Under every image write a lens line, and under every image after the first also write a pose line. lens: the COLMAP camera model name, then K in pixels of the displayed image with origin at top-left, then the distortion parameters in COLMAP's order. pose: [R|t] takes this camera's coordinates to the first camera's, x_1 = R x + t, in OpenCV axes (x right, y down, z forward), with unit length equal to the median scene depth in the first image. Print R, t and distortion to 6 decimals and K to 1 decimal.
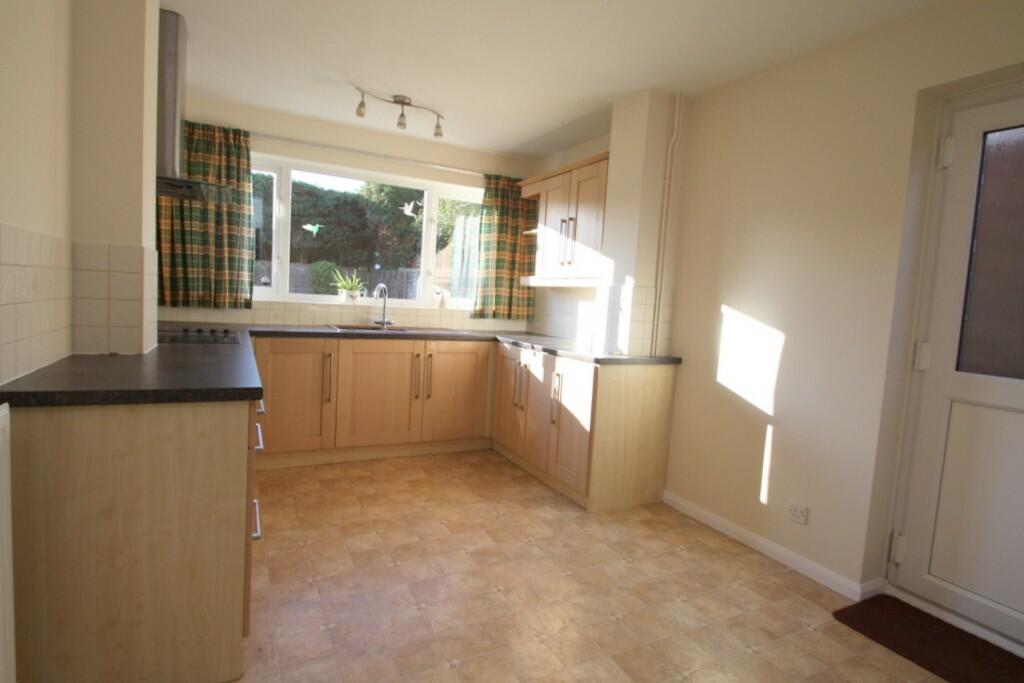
lens RADIAL K [[456.2, 0, 512.1], [0, 456.2, 342.7], [0, 0, 1]] dist [0.001710, -0.009002]
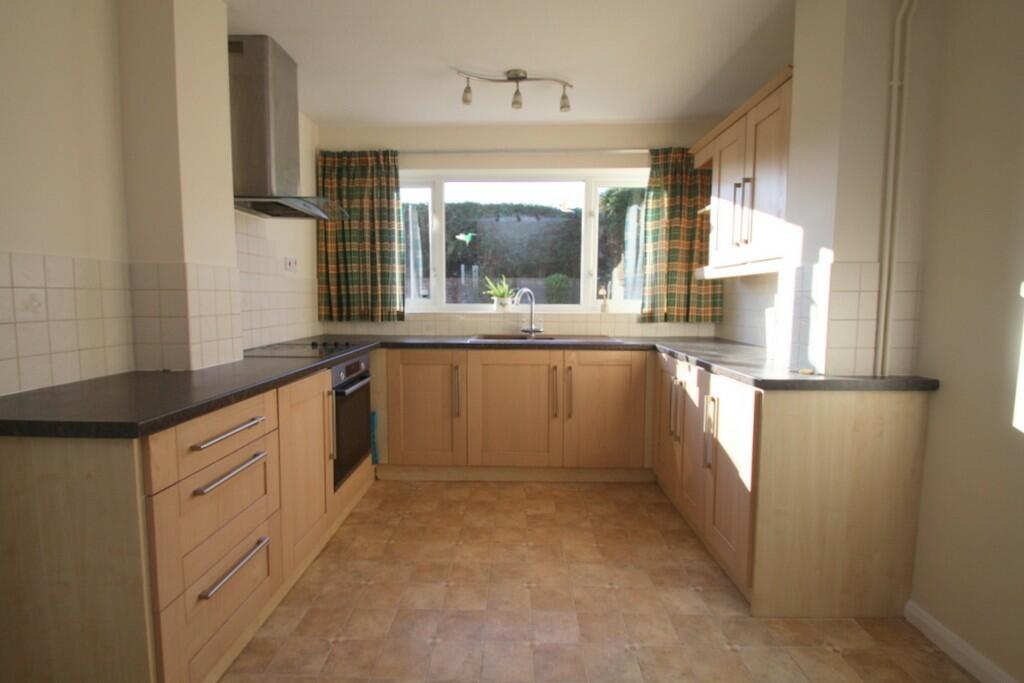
lens RADIAL K [[456.2, 0, 512.1], [0, 456.2, 342.7], [0, 0, 1]] dist [0.001710, -0.009002]
pose [[0.890050, -0.013216, -0.455671, 0.129534], [0.007104, 0.999860, -0.015122, -0.007908], [0.455807, 0.010222, 0.890020, 0.205931]]
